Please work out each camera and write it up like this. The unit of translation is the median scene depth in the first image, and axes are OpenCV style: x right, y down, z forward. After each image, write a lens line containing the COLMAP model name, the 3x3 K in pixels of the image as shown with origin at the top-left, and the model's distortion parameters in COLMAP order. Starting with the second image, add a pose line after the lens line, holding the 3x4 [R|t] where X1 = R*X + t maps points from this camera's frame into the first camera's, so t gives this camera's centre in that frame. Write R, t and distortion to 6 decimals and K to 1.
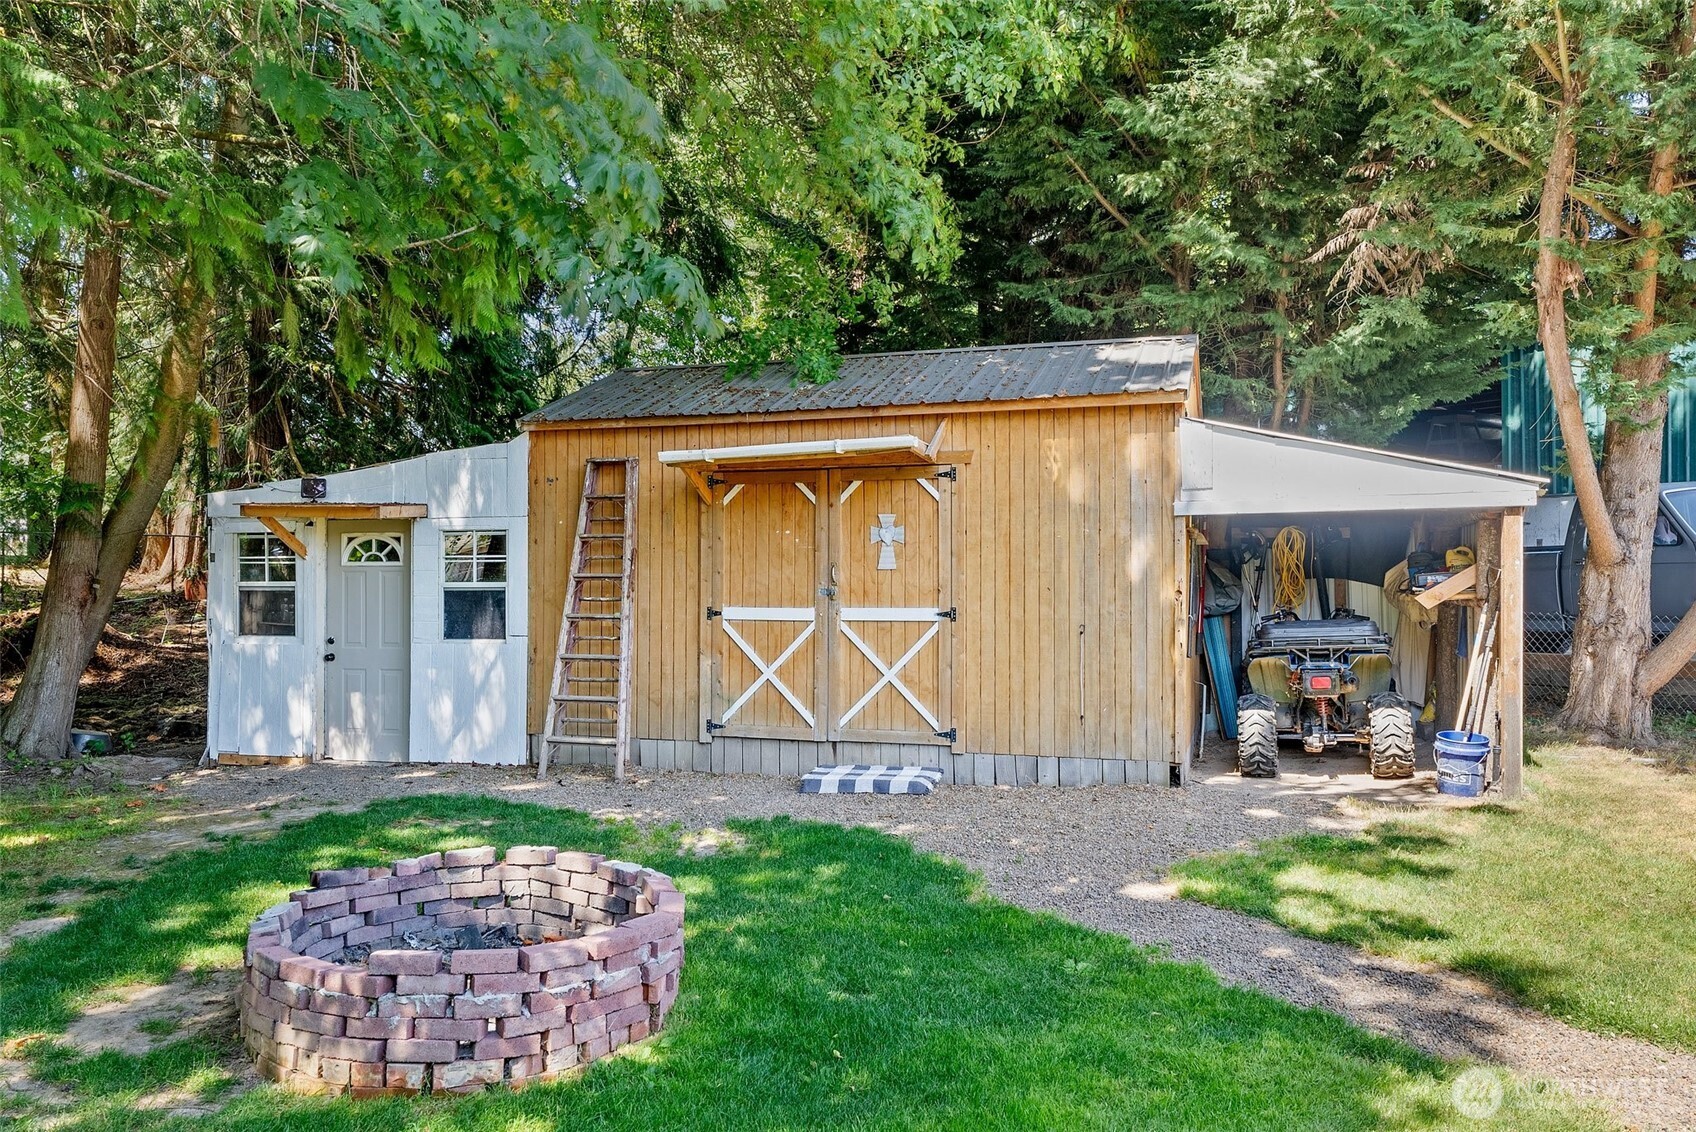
lens RADIAL K [[1259.7, 0, 848.0], [0, 1259.7, 566.0], [0, 0, 1]] dist [-0.007776, -0.004185]
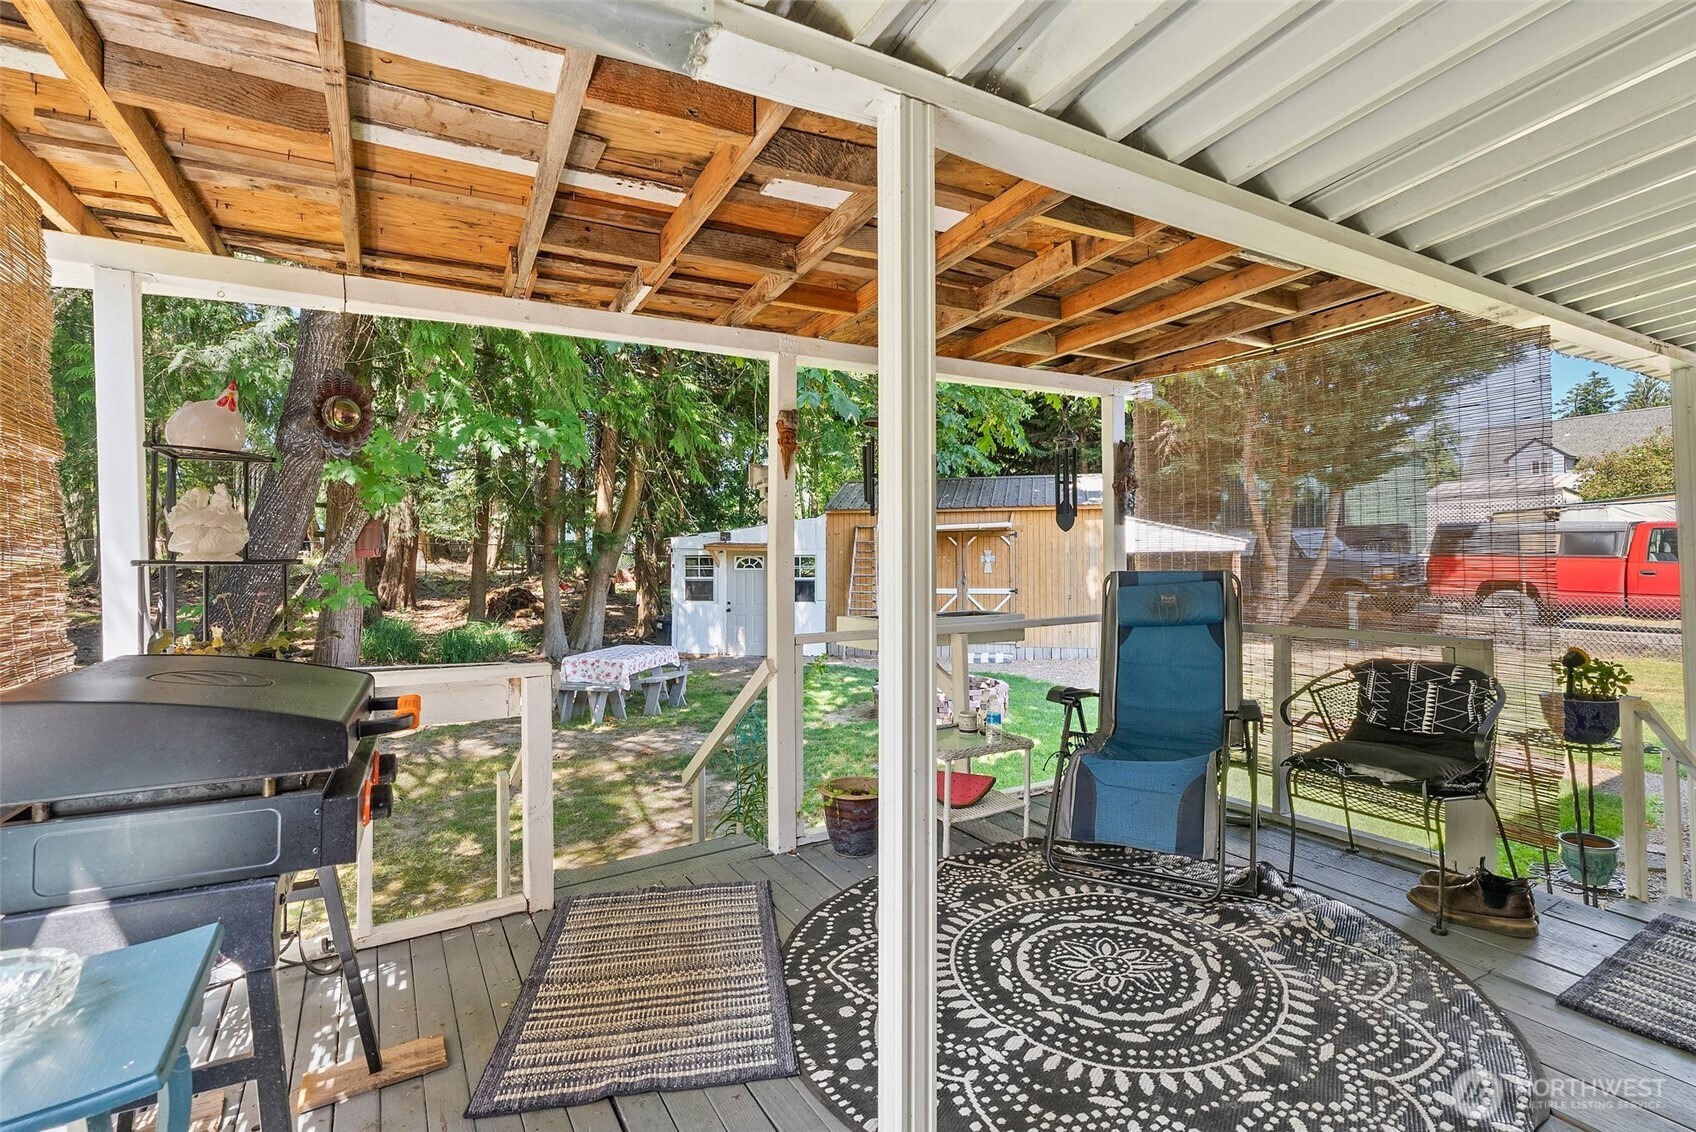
lens RADIAL K [[801.6, 0, 848.0], [0, 801.6, 566.0], [0, 0, 1]] dist [-0.001460, -0.000055]
pose [[0.997626, 0.002605, 0.068813, -0.302714], [-0.002848, 0.999990, 0.003428, -0.013373], [-0.068804, -0.003616, 0.997624, -0.466925]]
